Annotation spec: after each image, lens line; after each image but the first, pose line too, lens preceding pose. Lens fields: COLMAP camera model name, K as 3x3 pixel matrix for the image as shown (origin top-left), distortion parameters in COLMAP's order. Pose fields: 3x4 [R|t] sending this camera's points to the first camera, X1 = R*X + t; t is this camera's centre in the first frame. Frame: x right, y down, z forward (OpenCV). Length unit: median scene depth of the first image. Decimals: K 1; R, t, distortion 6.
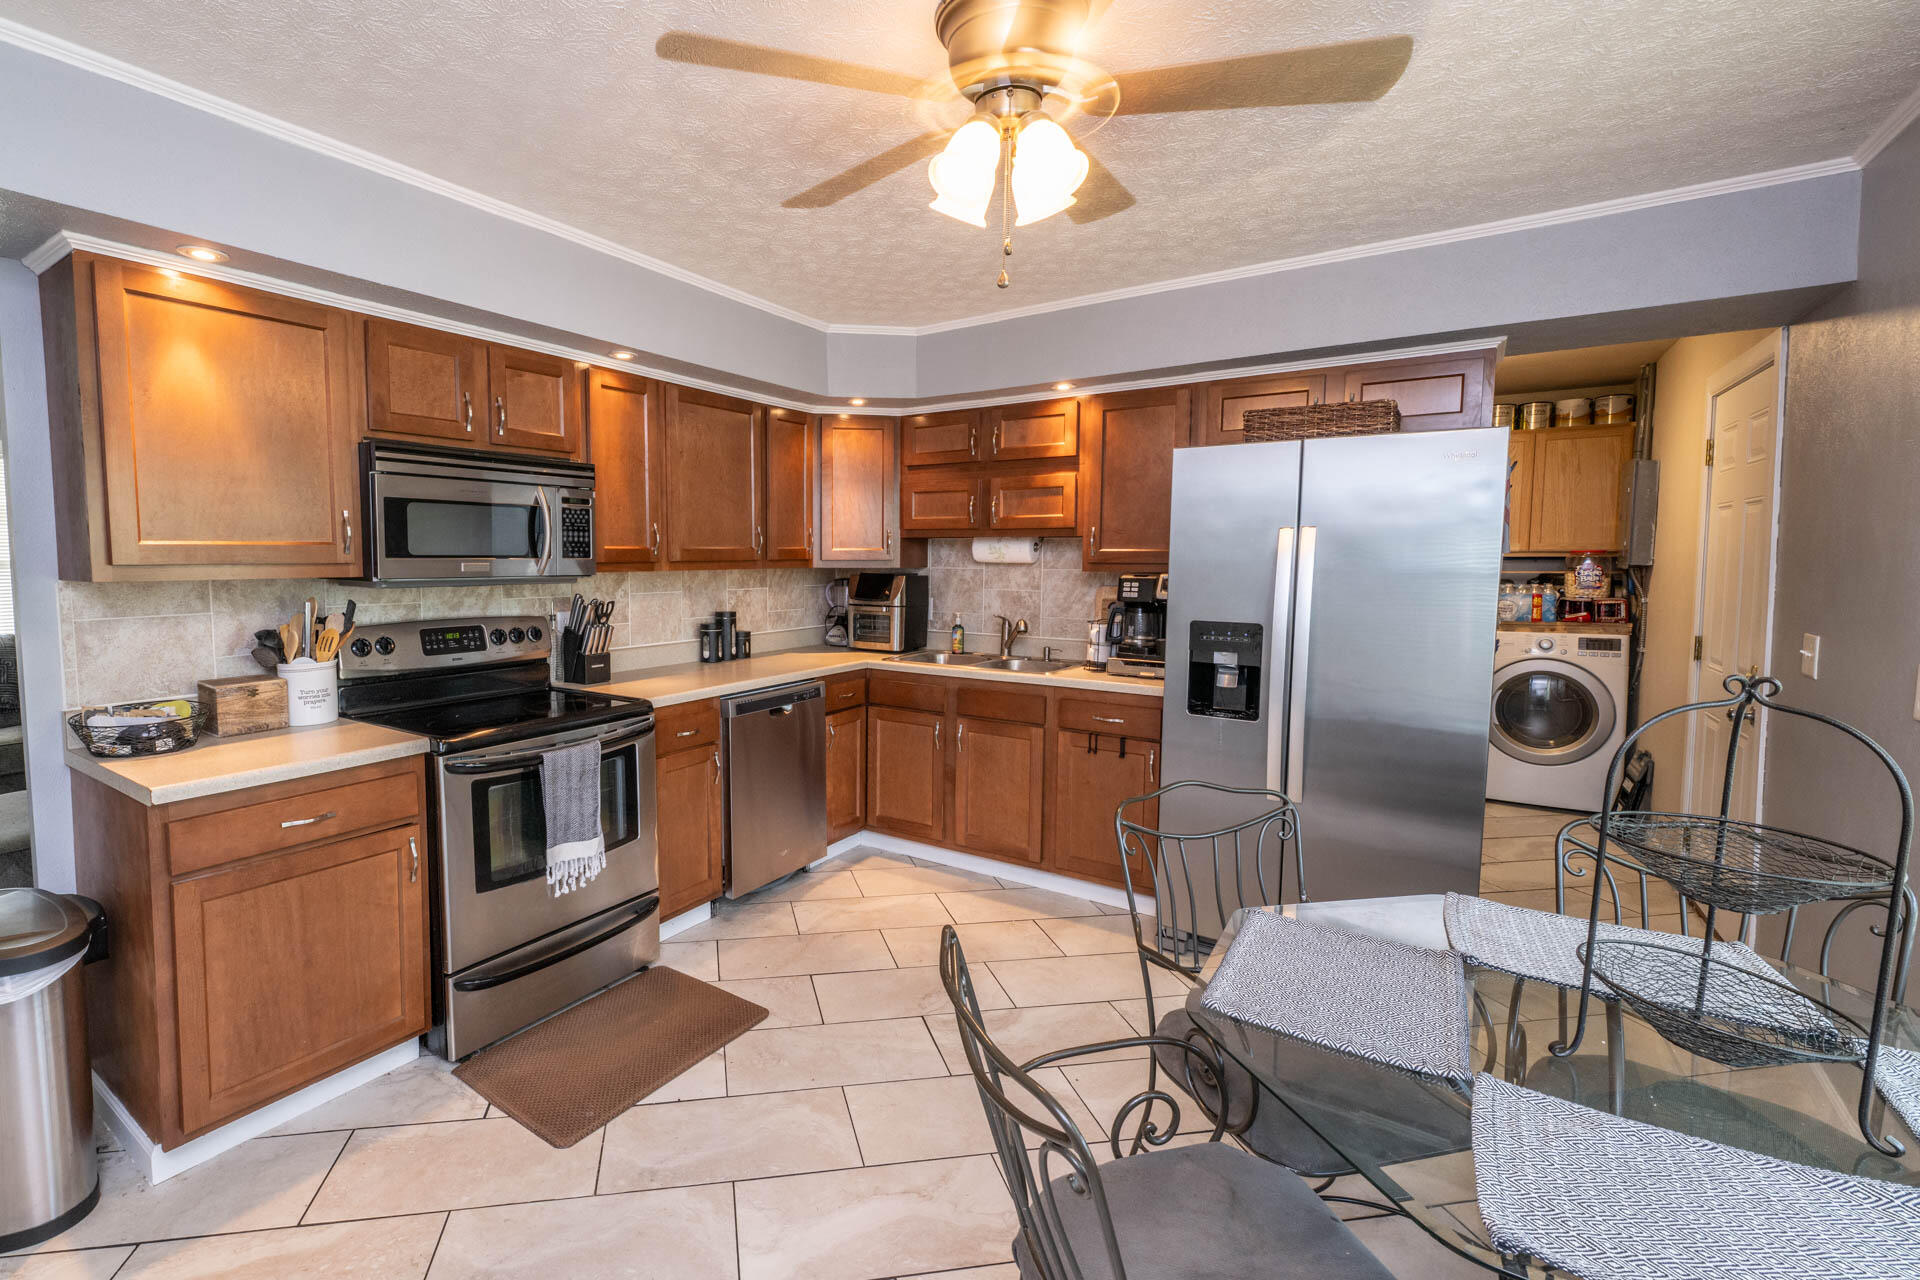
lens RADIAL K [[884.1, 0, 806.5], [0, 884.1, 618.1], [0, 0, 1]] dist [0.002759, 0.000302]
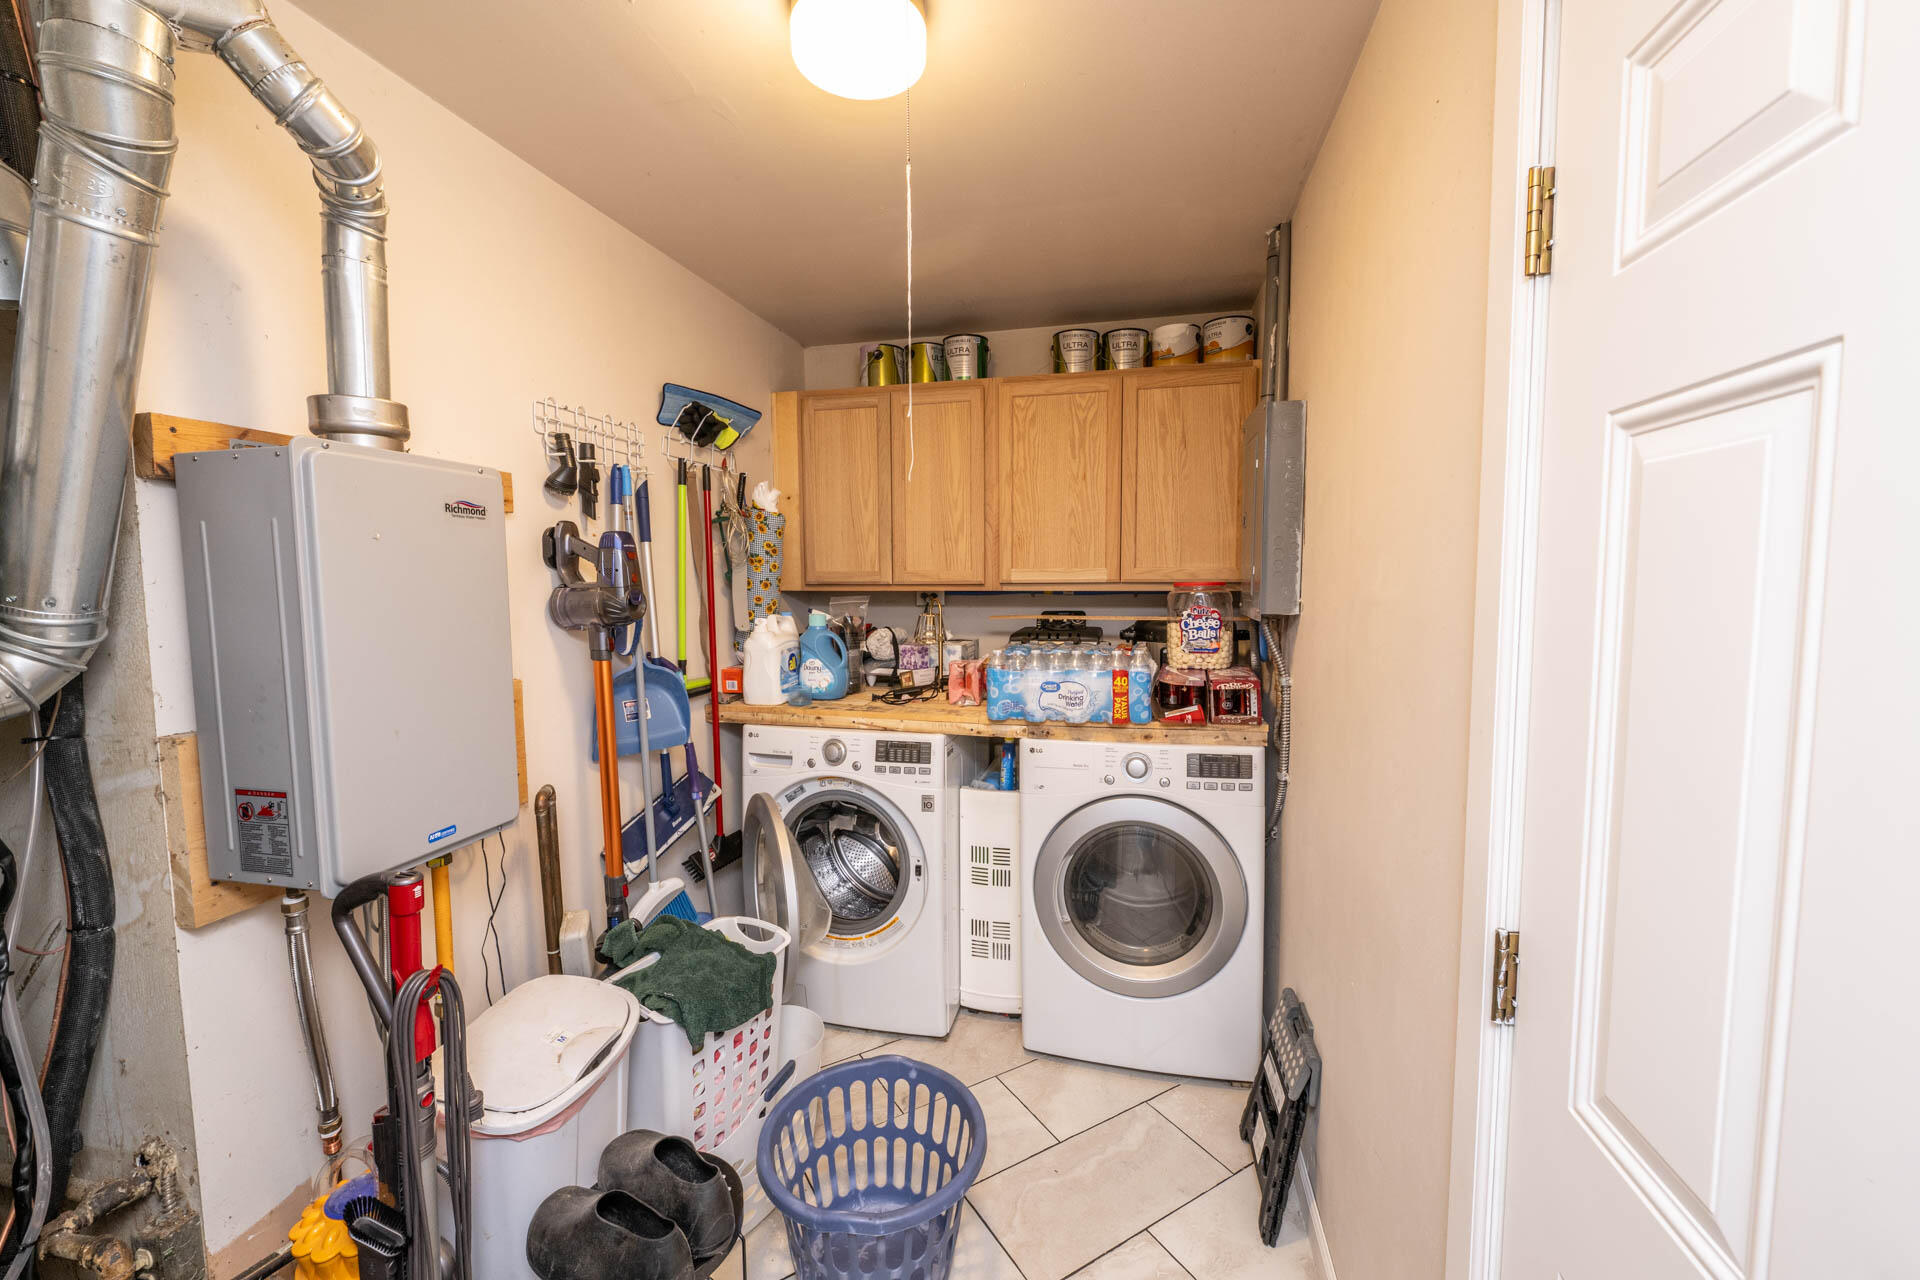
lens RADIAL K [[764.4, 0, 959.6], [0, 764.4, 634.4], [0, 0, 1]] dist [0.001911, -0.001065]
pose [[0.920900, -0.034426, 0.388276, 0.572959], [0.031493, 0.999407, 0.013916, -0.056106], [-0.388525, -0.000587, 0.921438, 0.635397]]
